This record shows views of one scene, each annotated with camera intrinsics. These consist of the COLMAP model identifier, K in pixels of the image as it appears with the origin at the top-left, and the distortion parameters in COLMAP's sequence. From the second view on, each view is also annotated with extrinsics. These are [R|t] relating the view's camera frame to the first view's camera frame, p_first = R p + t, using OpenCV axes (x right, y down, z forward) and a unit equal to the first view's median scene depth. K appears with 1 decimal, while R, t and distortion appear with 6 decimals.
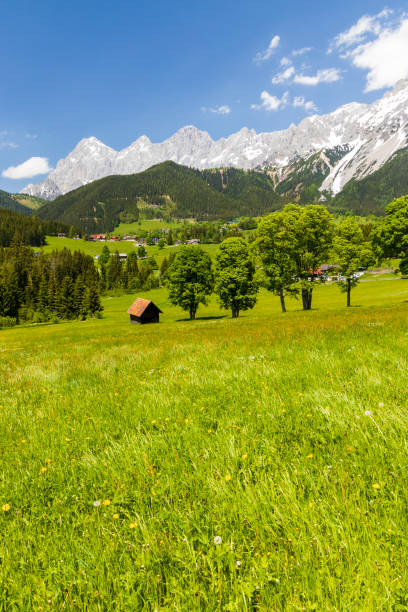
lens RADIAL K [[459.0, 0, 210.9], [0, 459.0, 314.2], [0, 0, 1]] dist [-0.010147, 0.000253]
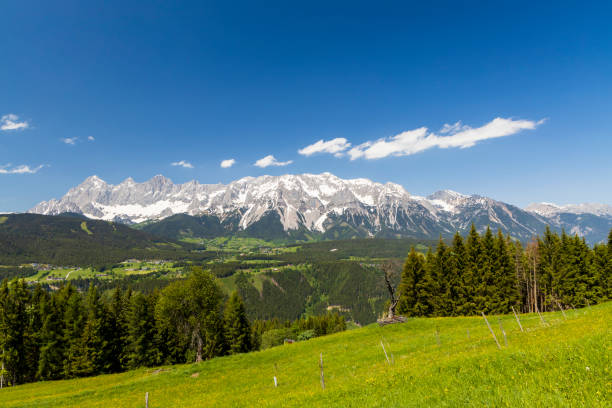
lens RADIAL K [[428.2, 0, 306.5], [0, 428.2, 201.1], [0, 0, 1]] dist [0.046644, -0.001552]
pose [[0.908460, 0.046599, 0.415366, -0.416119], [0.048078, 0.975519, -0.214594, 0.141257], [-0.415198, 0.214920, 0.883980, -1.311310]]
